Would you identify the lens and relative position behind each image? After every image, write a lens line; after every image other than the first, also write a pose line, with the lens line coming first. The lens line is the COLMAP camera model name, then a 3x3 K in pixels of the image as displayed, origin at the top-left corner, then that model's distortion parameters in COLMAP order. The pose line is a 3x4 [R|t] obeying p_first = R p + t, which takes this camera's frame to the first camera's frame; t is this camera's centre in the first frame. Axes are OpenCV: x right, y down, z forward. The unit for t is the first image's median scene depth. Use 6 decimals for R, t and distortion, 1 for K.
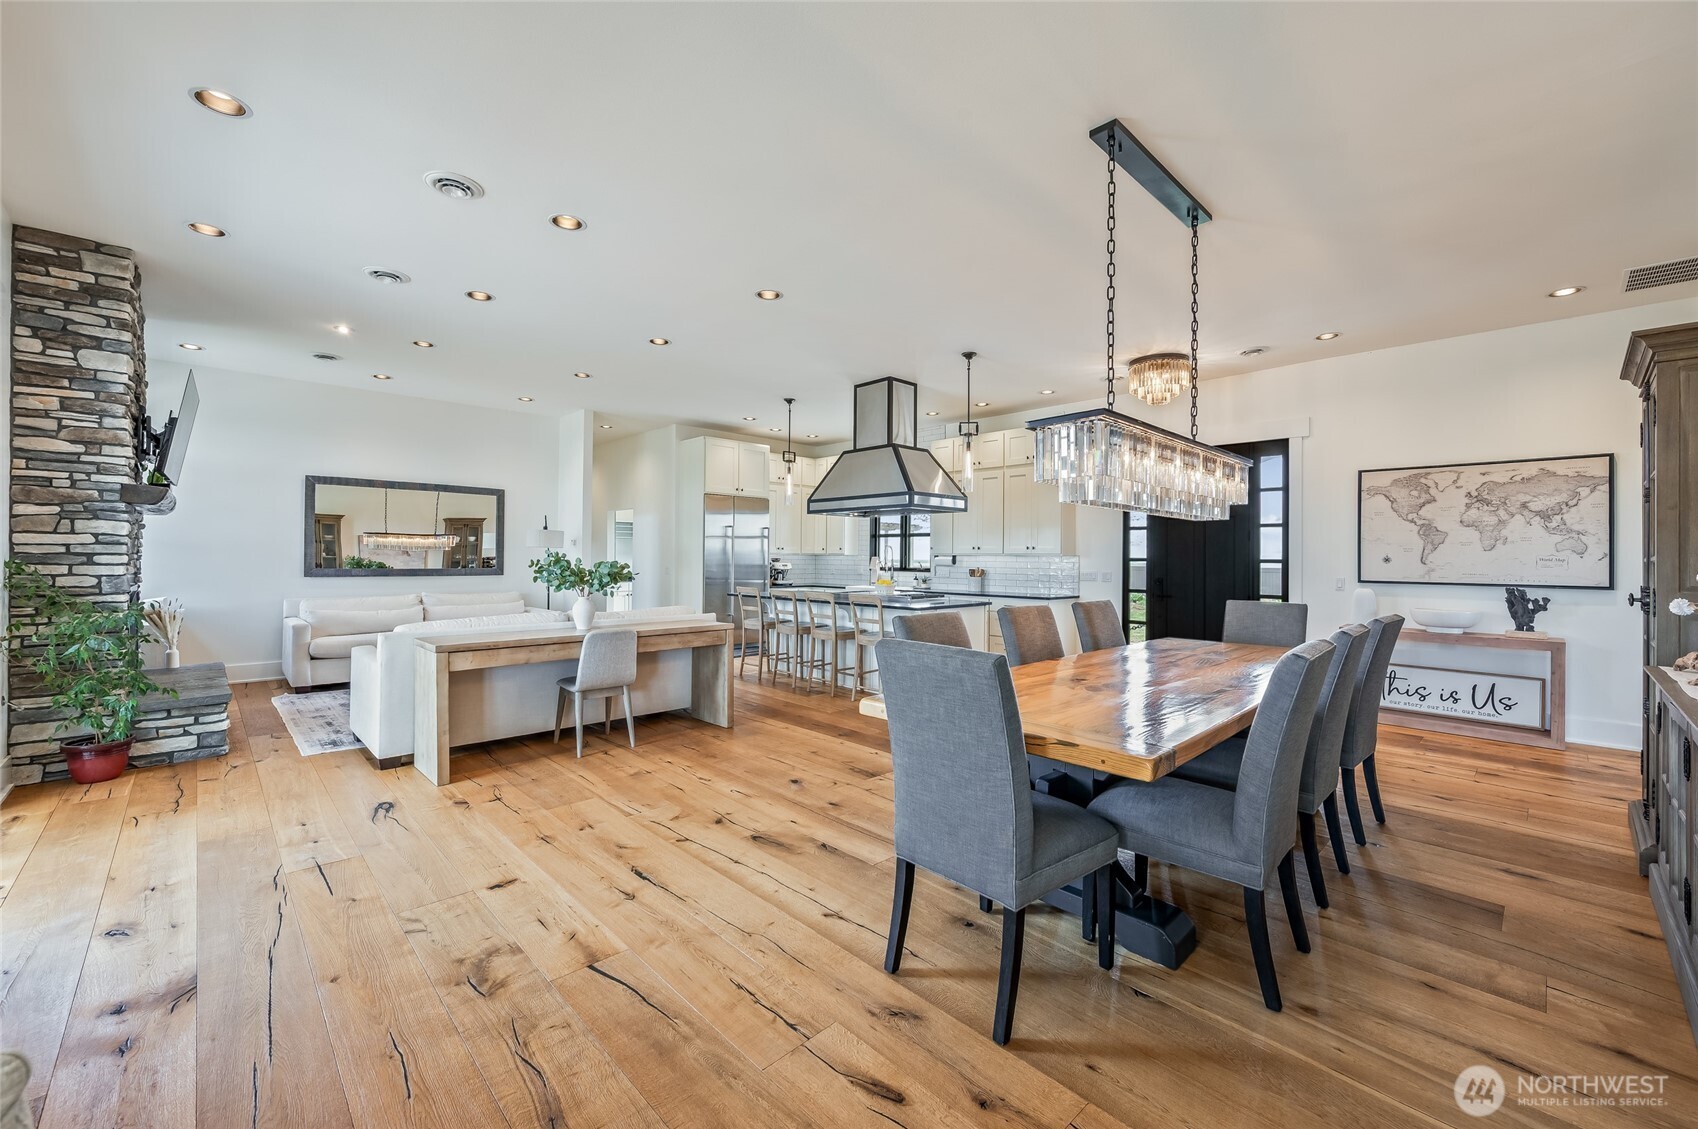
lens RADIAL K [[680.8, 0, 848.8], [0, 680.8, 545.4], [0, 0, 1]] dist [-0.000871, 0.001764]
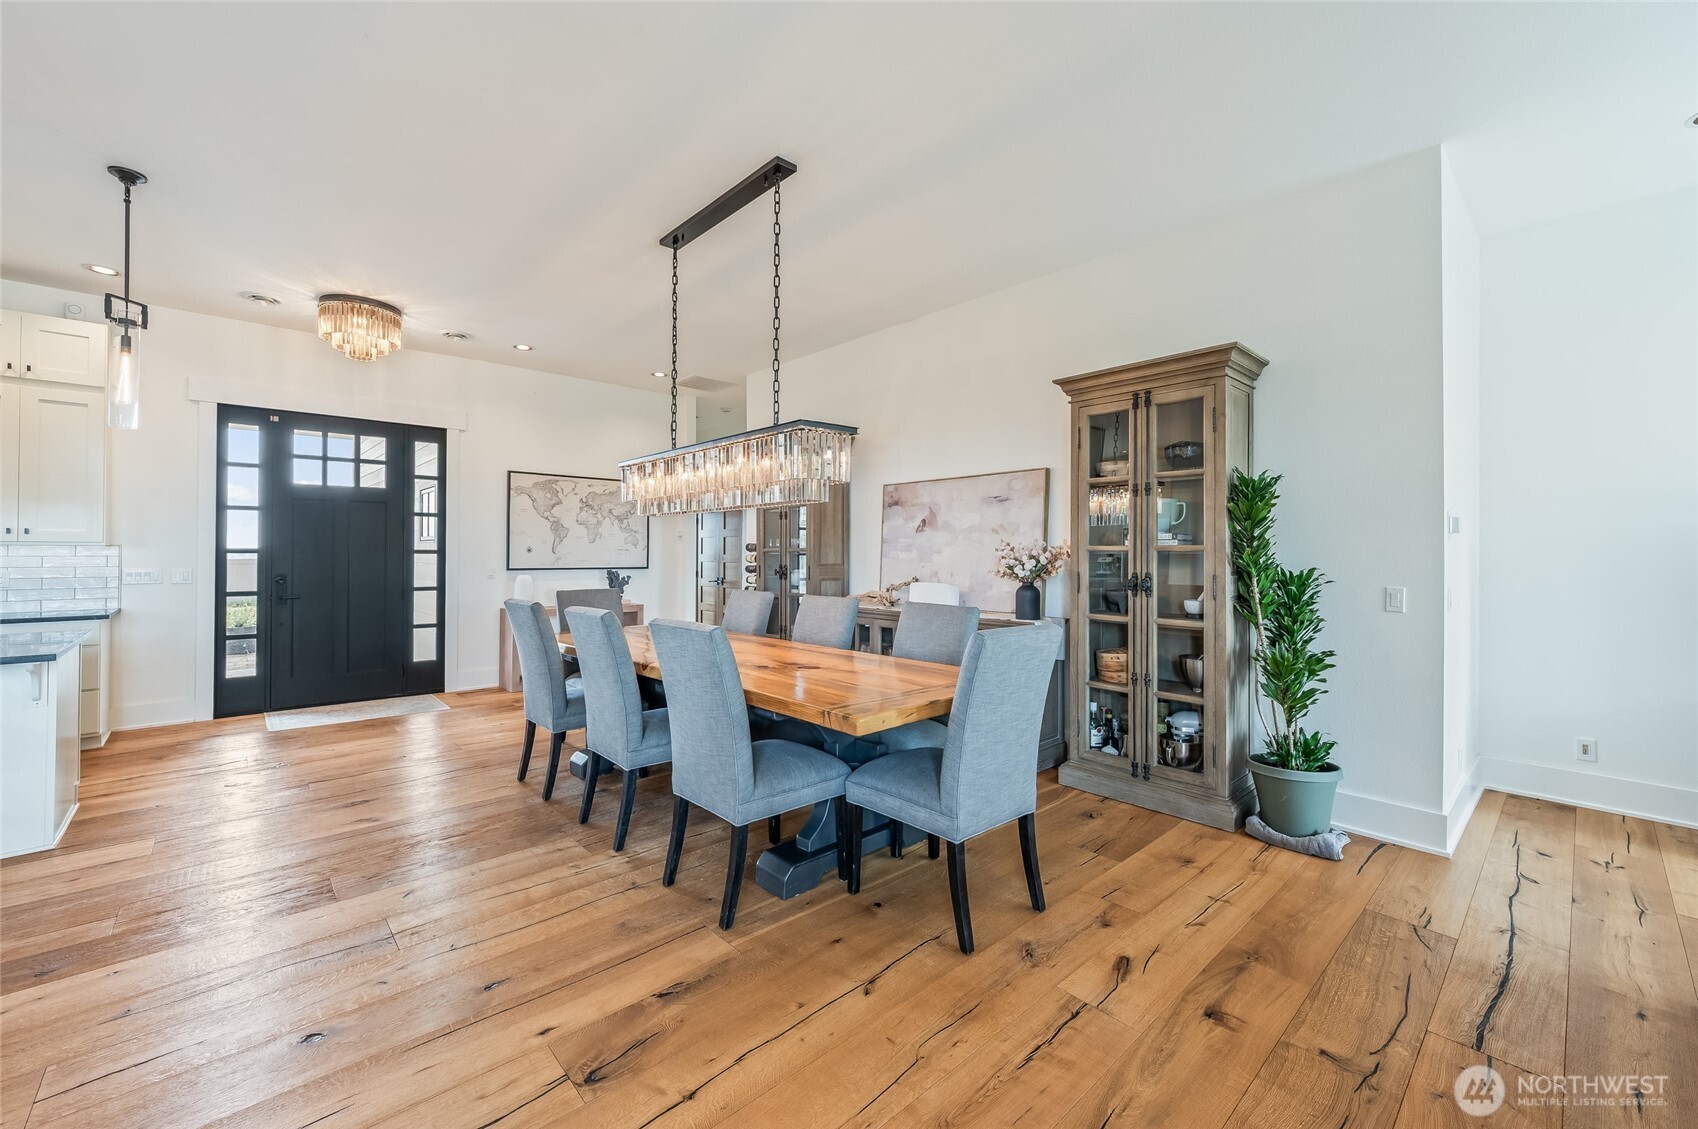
lens RADIAL K [[680.8, 0, 837.2], [0, 680.8, 550.3], [0, 0, 1]] dist [-0.000871, 0.001764]
pose [[0.032718, -0.005092, 0.999452, -0.367874], [-0.019434, 0.999795, 0.005729, 0.004502], [-0.999276, -0.019611, 0.032612, 0.443816]]
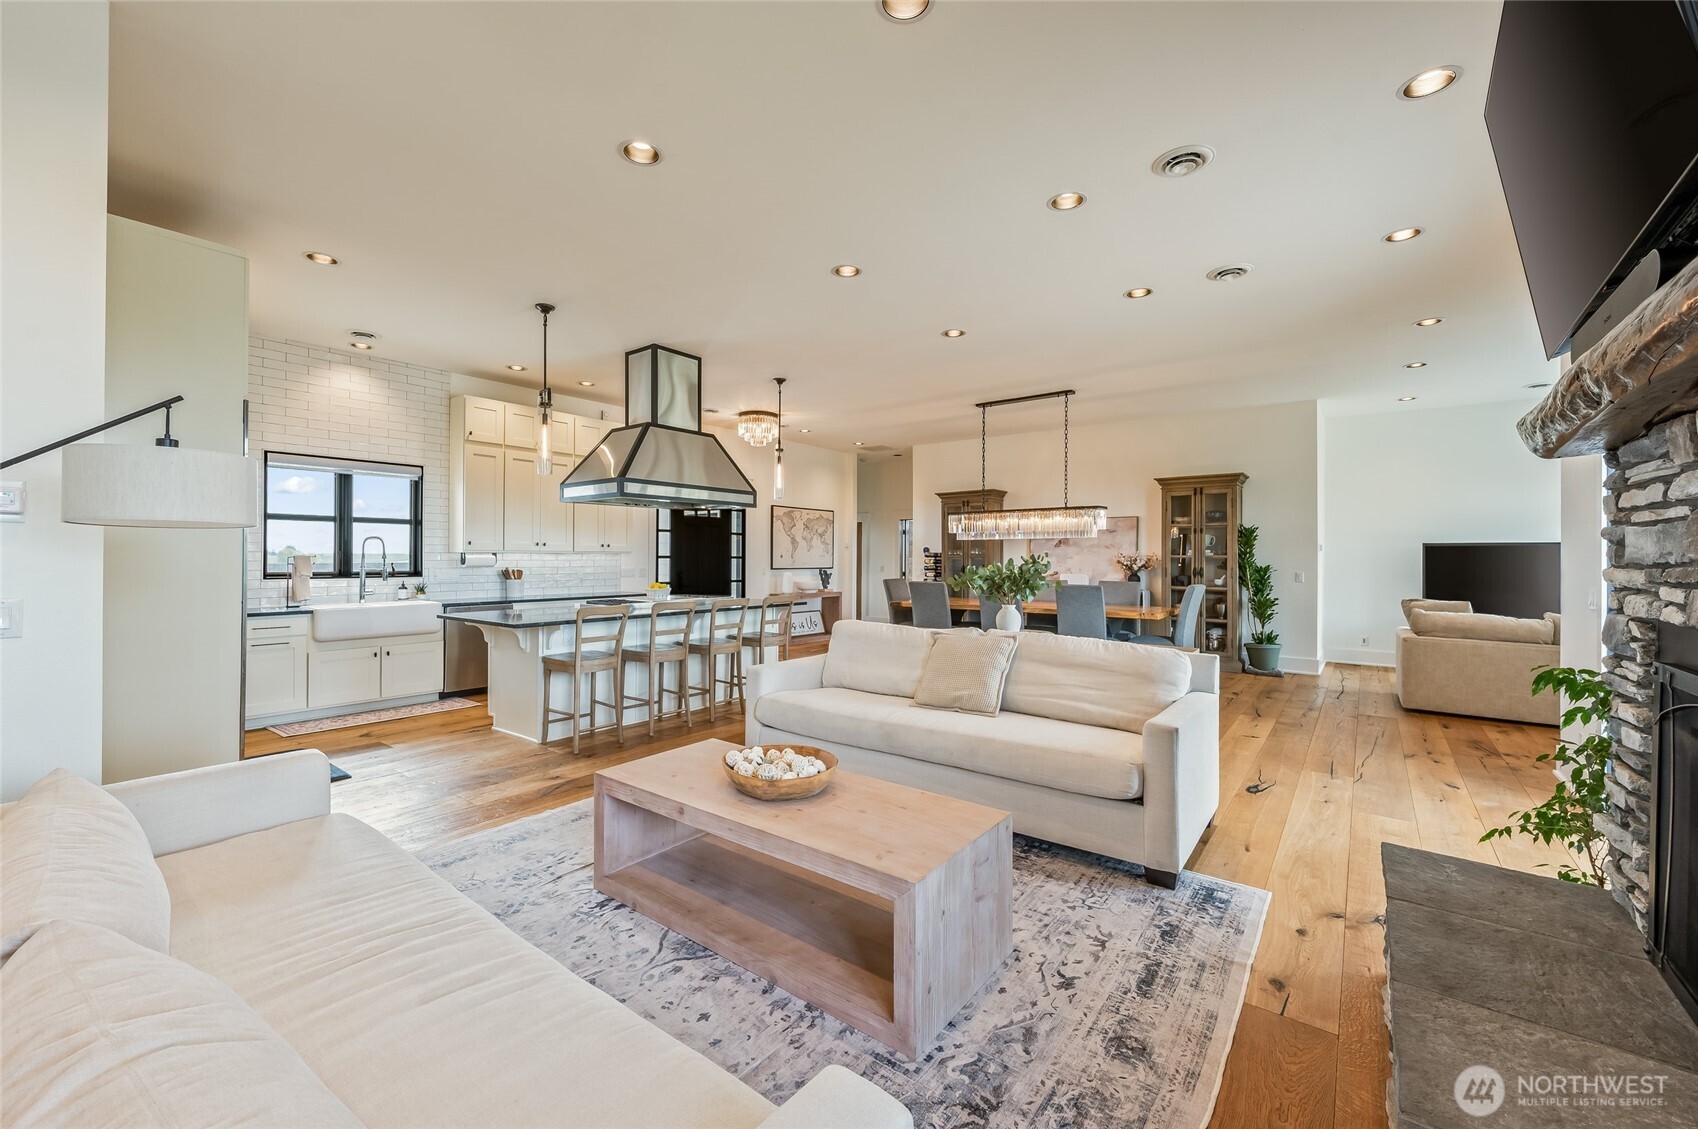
lens RADIAL K [[680.8, 0, 843.7], [0, 680.8, 548.6], [0, 0, 1]] dist [-0.000871, 0.001764]
pose [[-0.145508, 0.004206, 0.989348, -1.033019], [-0.021176, 0.999749, -0.007365, 0.010665], [-0.989130, -0.022023, -0.145382, 1.124597]]
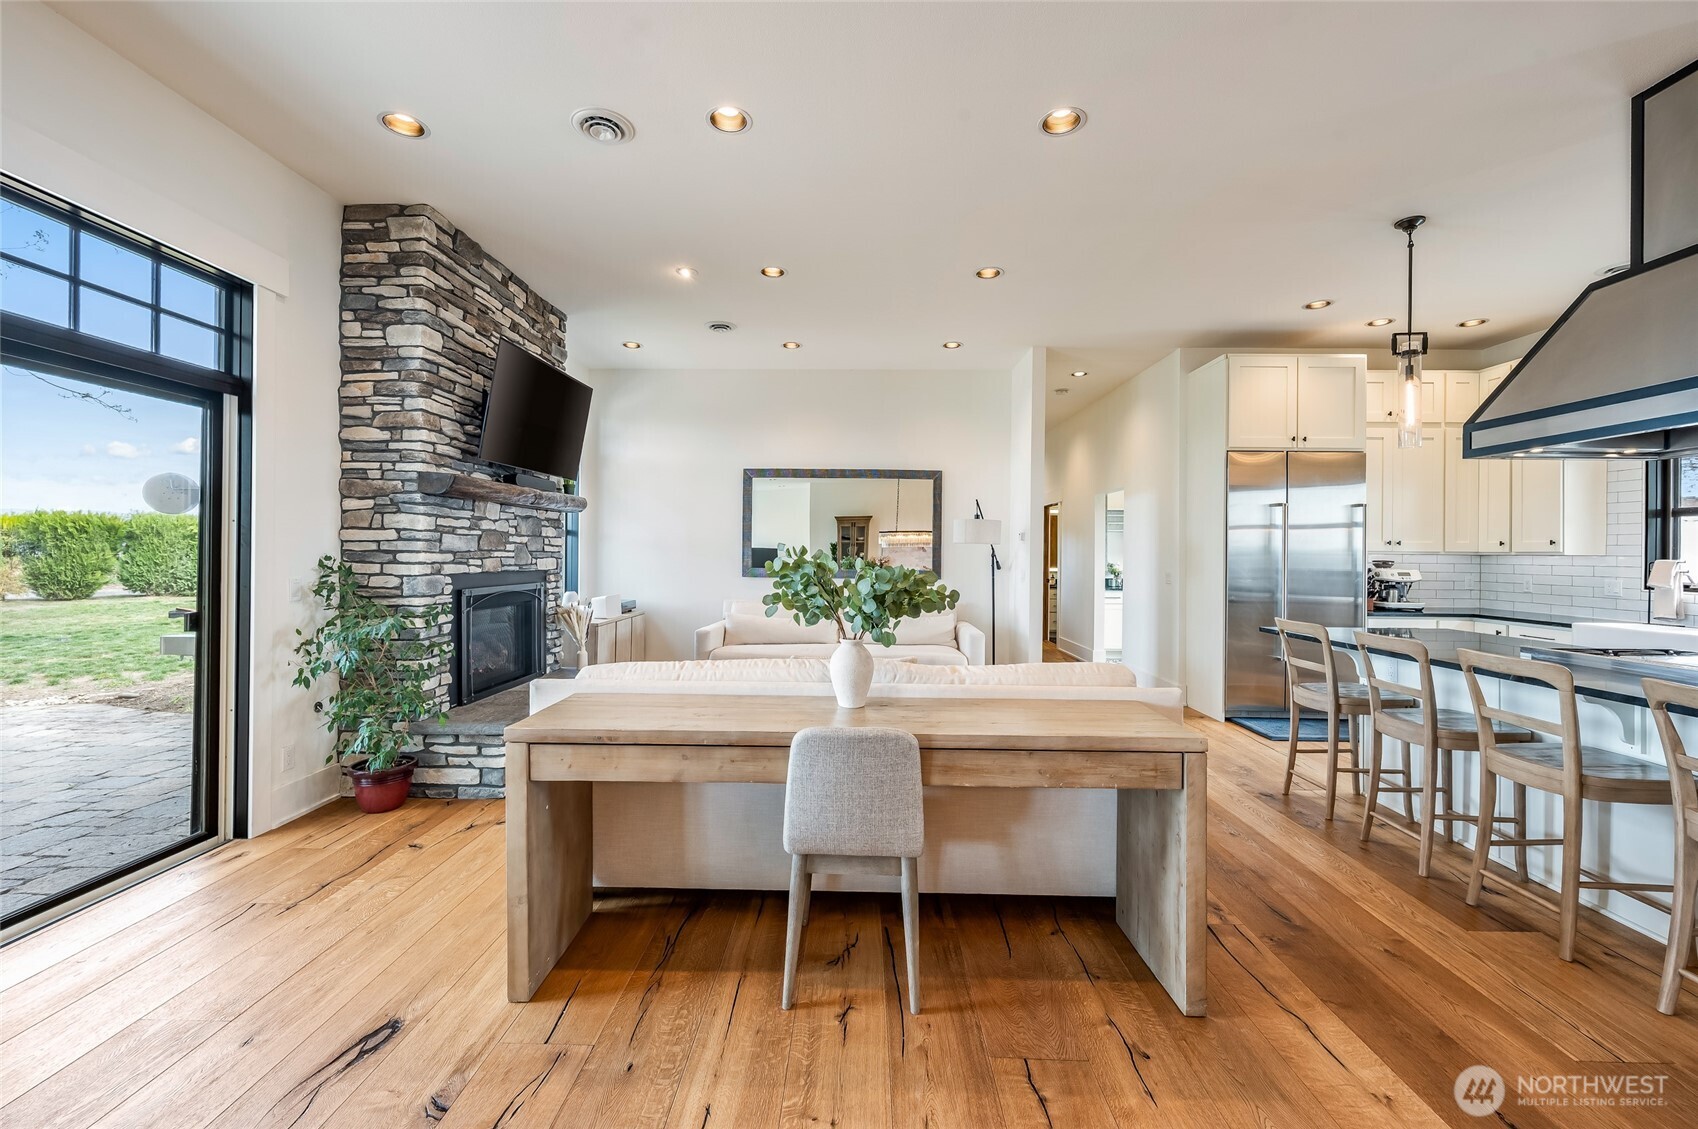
lens RADIAL K [[680.8, 0, 845.0], [0, 680.8, 548.3], [0, 0, 1]] dist [-0.000871, 0.001764]
pose [[0.702221, -0.003984, -0.711947, -0.038254], [0.007525, 0.999970, 0.001827, 0.007721], [0.711919, -0.006640, 0.702230, 0.551116]]
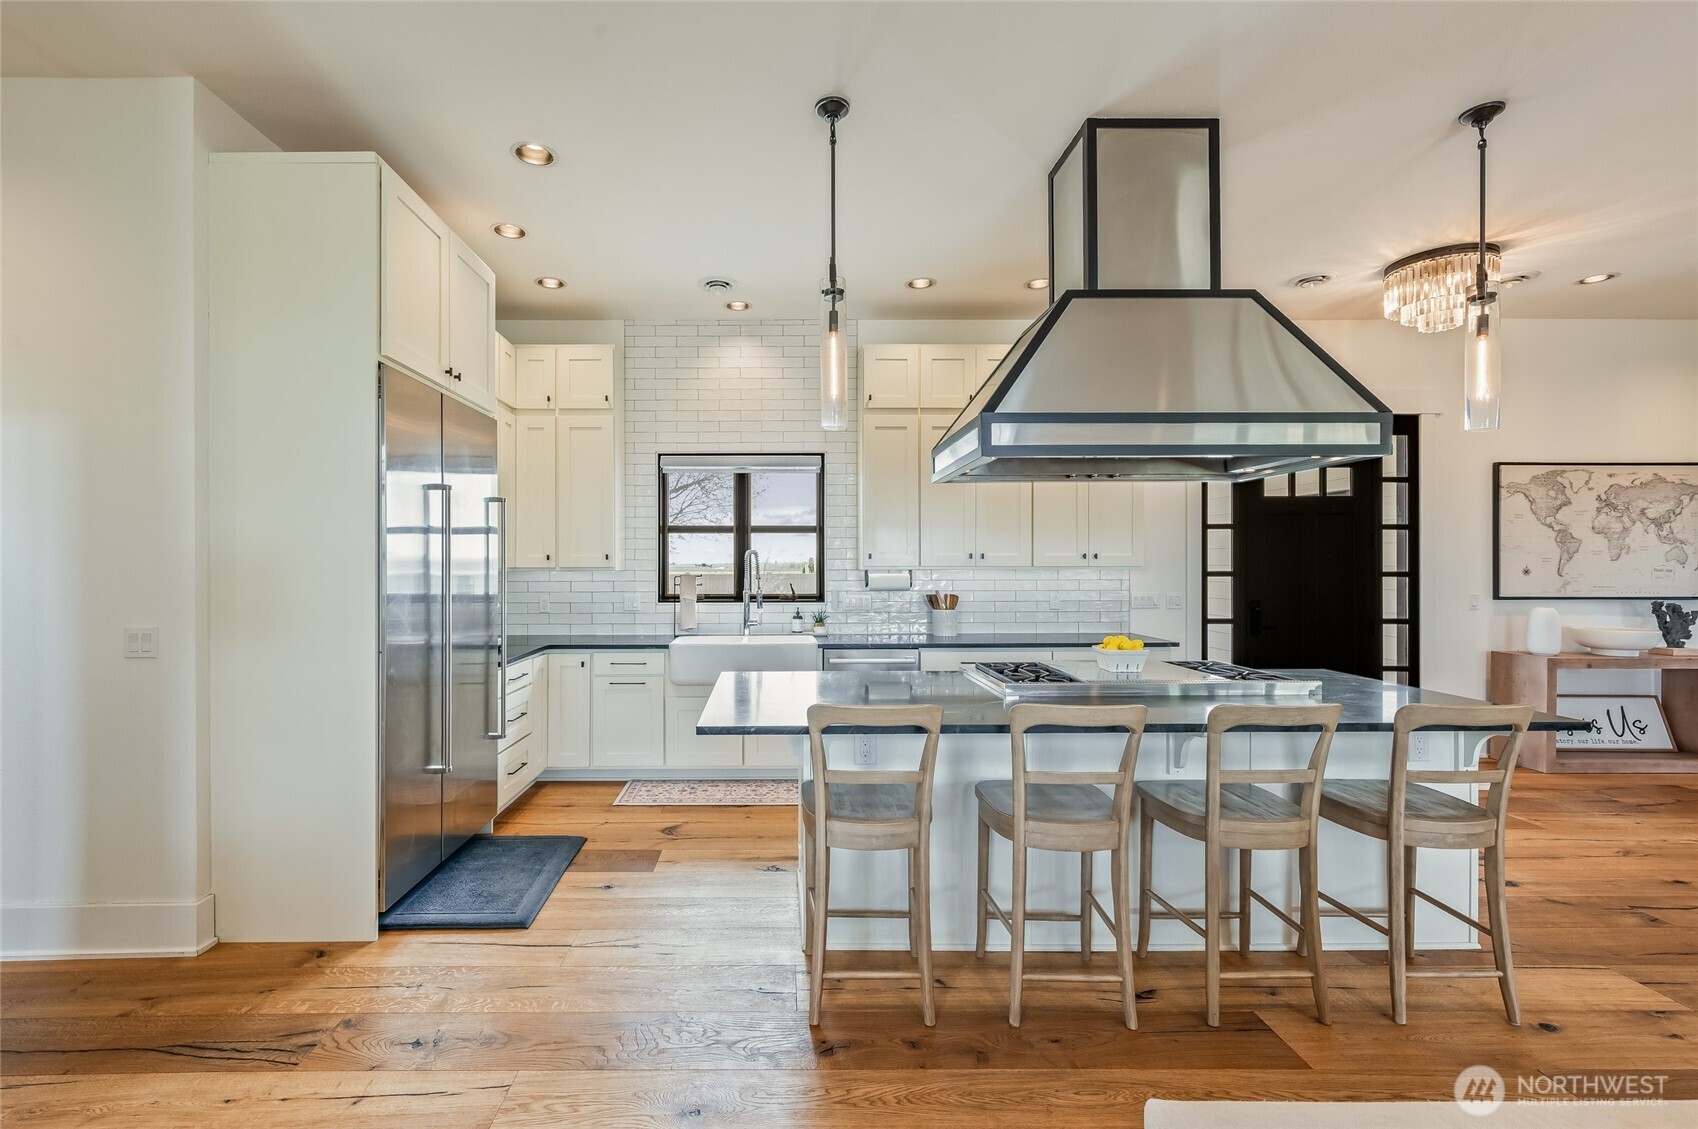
lens RADIAL K [[728.8, 0, 794.3], [0, 728.8, 565.8], [0, 0, 1]] dist [0.002289, 0.000227]
pose [[0.687931, -0.008529, 0.725726, -0.483952], [-0.005283, 0.999846, 0.016759, 0.003825], [-0.725757, -0.015363, 0.687780, 1.058533]]
